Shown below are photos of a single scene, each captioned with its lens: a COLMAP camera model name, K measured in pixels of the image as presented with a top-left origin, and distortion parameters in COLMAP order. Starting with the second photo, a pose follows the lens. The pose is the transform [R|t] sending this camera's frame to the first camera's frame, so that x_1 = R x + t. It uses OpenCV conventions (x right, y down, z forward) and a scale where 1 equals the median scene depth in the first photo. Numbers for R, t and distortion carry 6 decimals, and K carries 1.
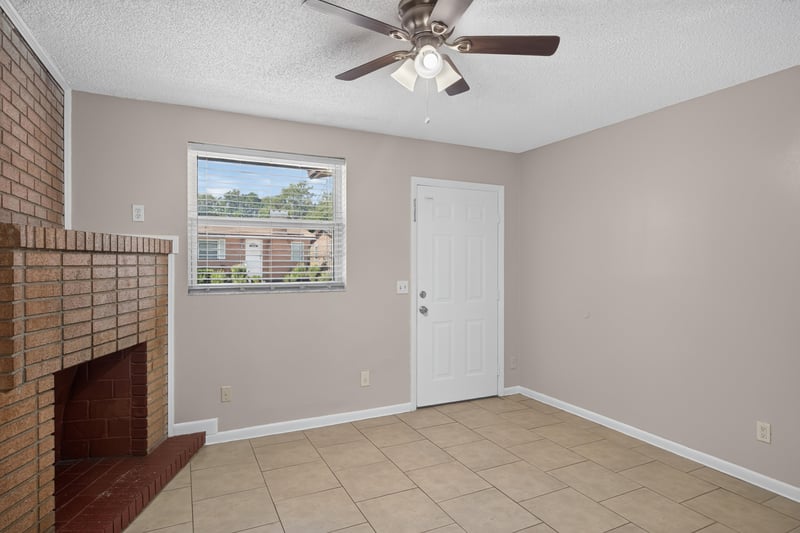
lens RADIAL K [[454.8, 0, 412.4], [0, 454.8, 264.4], [0, 0, 1]] dist [-0.001917, 0.000372]
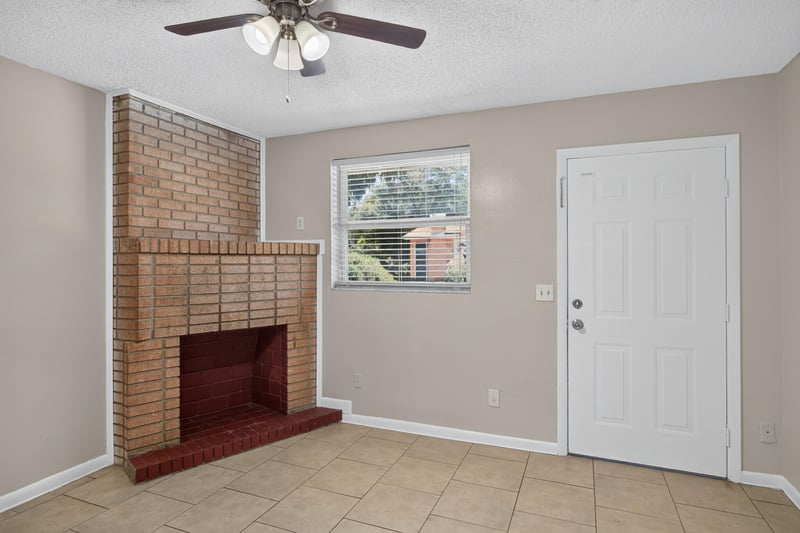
lens RADIAL K [[453.7, 0, 391.0], [0, 453.7, 258.1], [0, 0, 1]] dist [-0.001722, -0.000003]
pose [[0.642778, -0.010472, -0.765981, 0.555480], [-0.000879, 0.999896, -0.014407, 0.002933], [0.766052, 0.009933, 0.642701, 0.397794]]
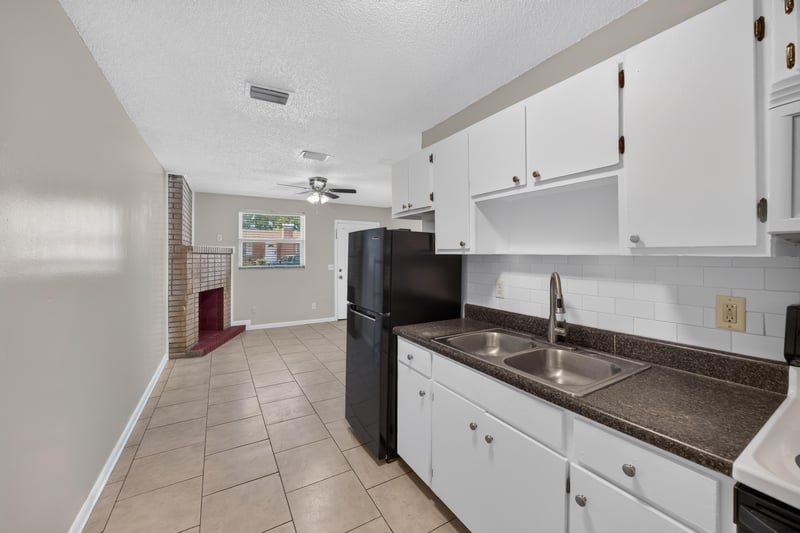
lens RADIAL K [[316.4, 0, 396.7], [0, 316.4, 255.2], [0, 0, 1]] dist [-0.001281, -0.000028]
pose [[0.999161, -0.004801, 0.040673, 0.339424], [0.005189, 0.999942, -0.009437, 0.007139], [-0.040625, 0.009640, 0.999128, -0.860106]]
